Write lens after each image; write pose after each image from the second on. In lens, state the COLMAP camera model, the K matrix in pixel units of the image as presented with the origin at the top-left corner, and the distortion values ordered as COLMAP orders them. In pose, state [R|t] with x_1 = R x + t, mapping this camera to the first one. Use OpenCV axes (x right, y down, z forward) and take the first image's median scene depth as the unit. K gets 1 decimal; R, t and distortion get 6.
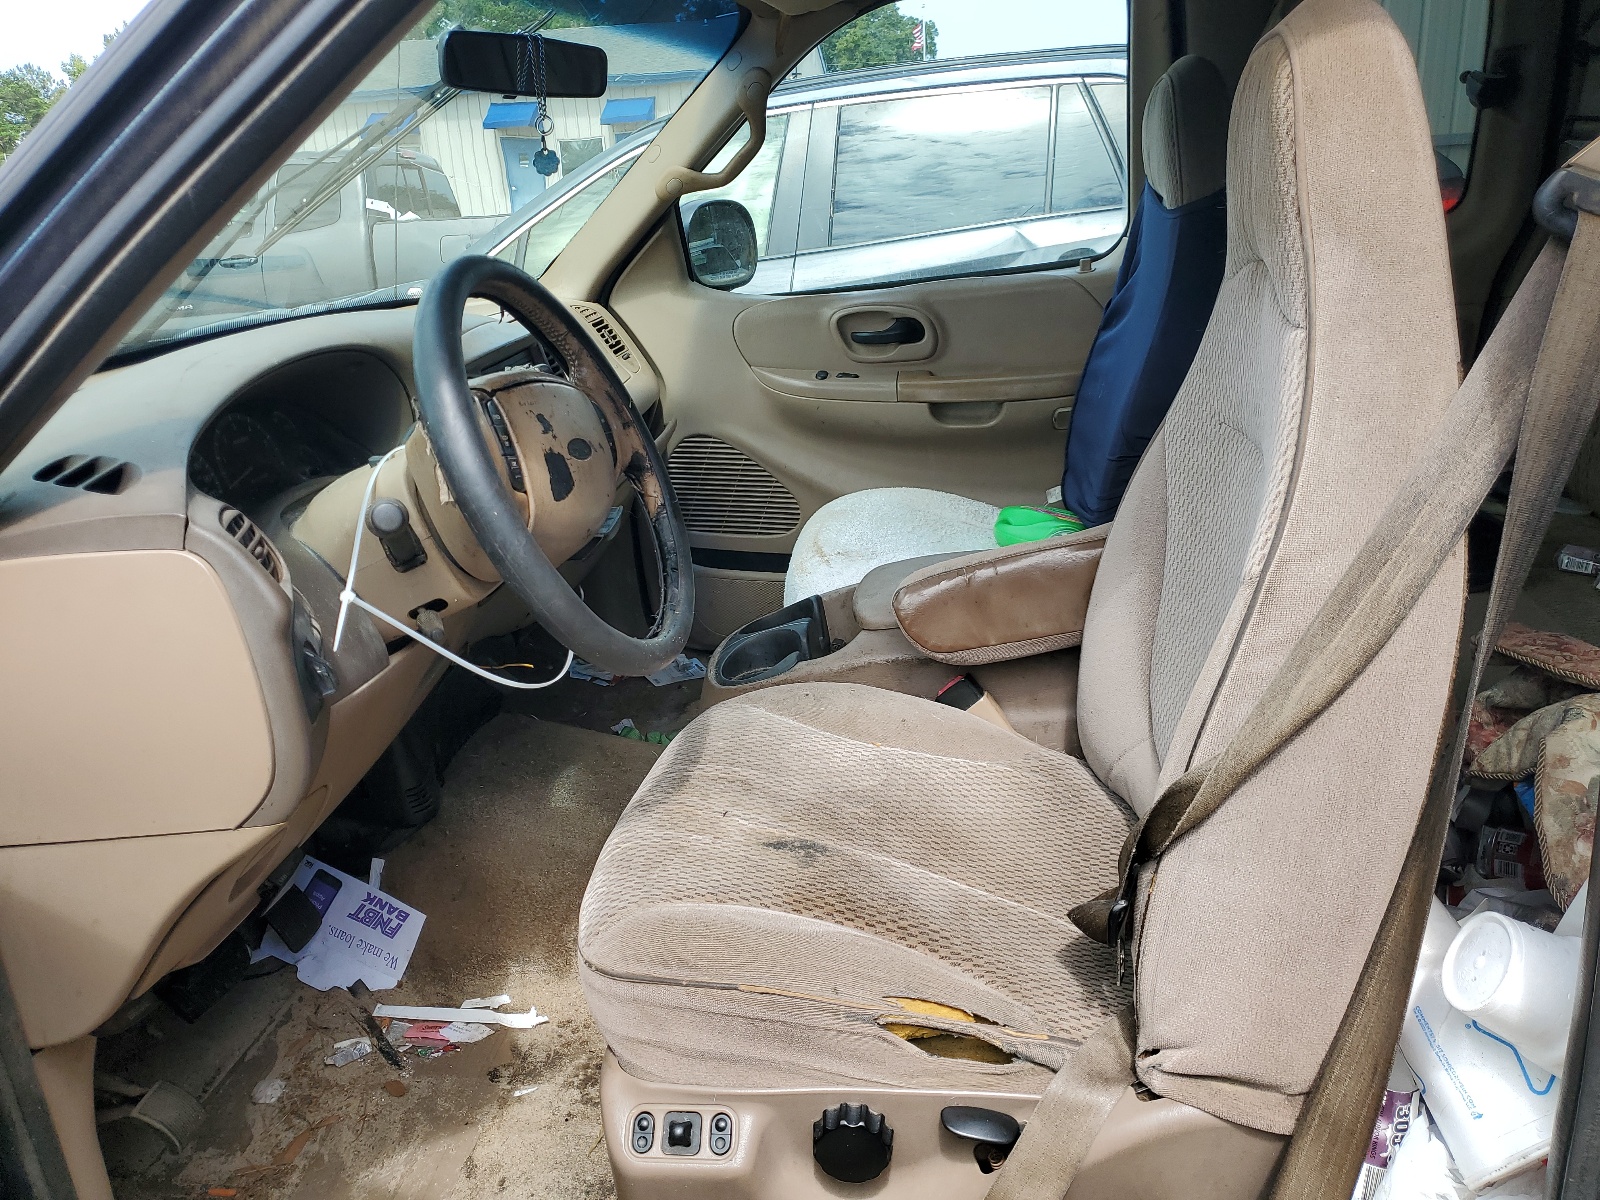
lens RADIAL K [[1205.5, 0, 798.5], [0, 1205.5, 592.4], [0, 0, 1]] dist [-0.011517, -0.002326]
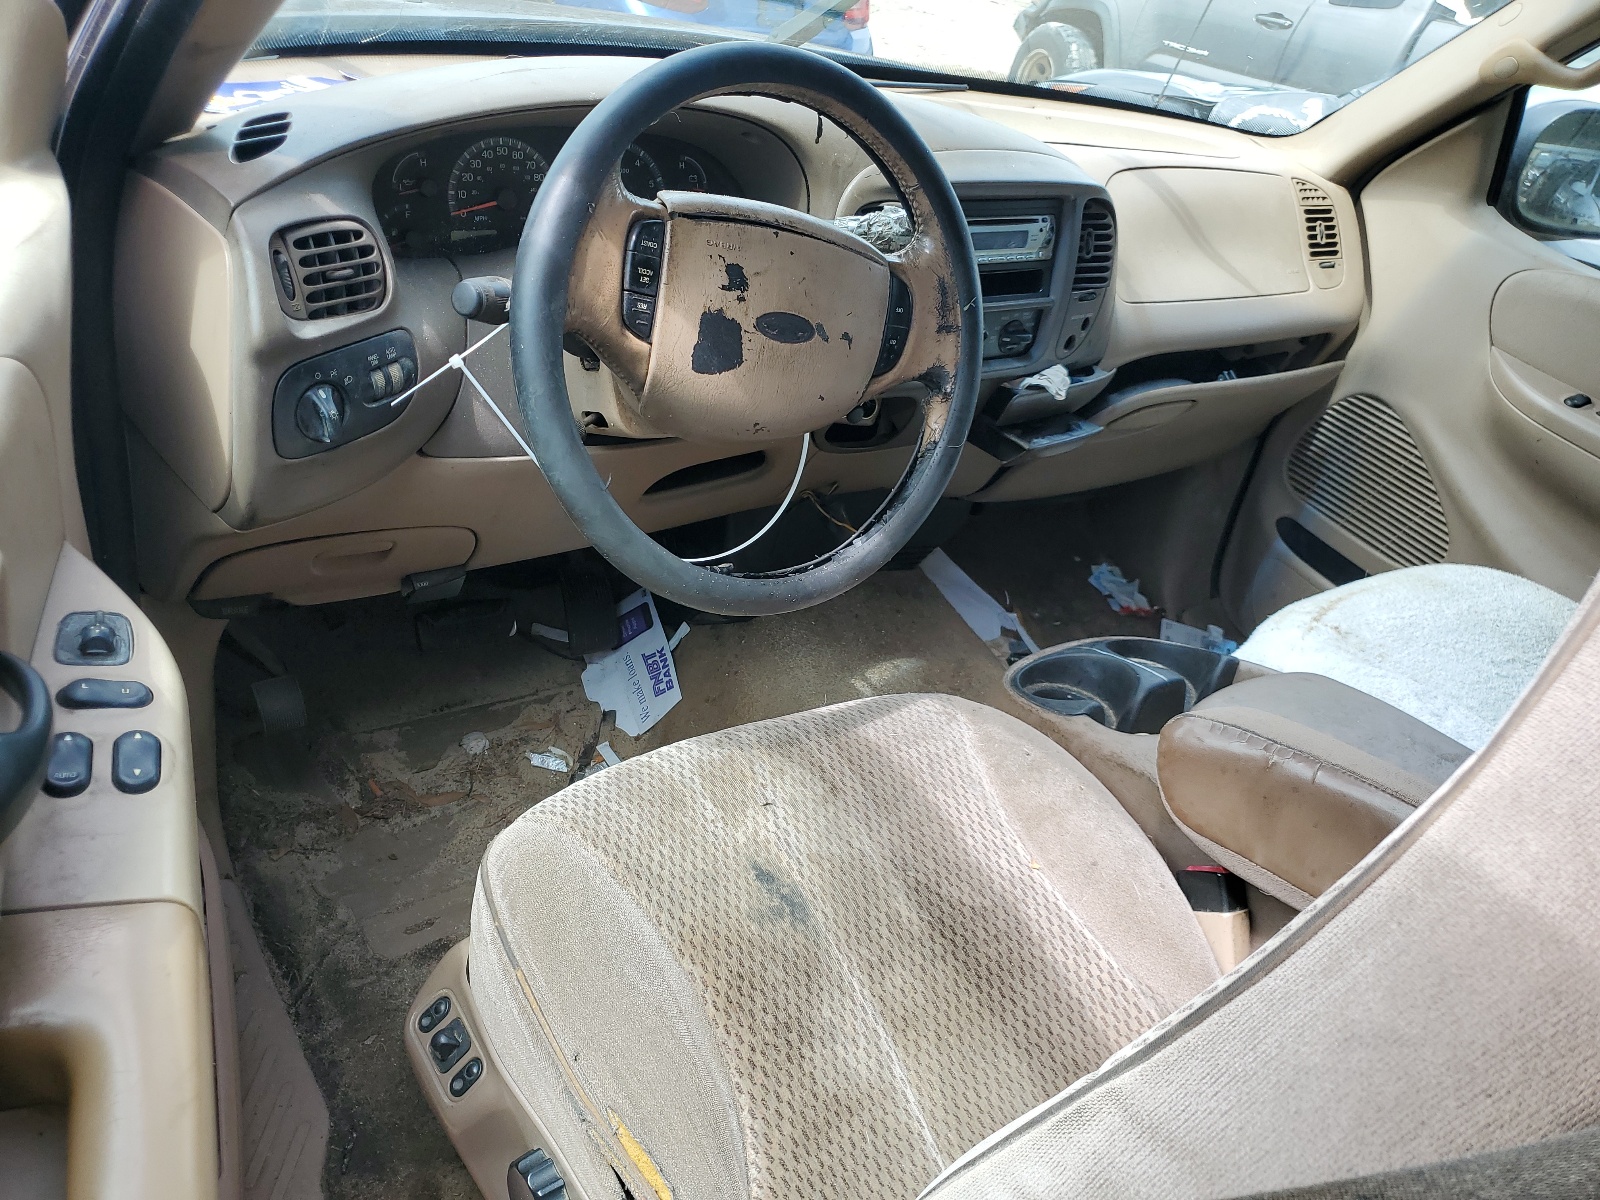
lens RADIAL K [[1205.5, 0, 797.9], [0, 1205.5, 606.9], [0, 0, 1]] dist [-0.011517, -0.002326]
pose [[0.642144, 0.543165, -0.540946, 0.275681], [-0.438632, 0.839067, 0.321820, -0.174356], [0.628691, 0.030622, 0.777052, 0.306419]]
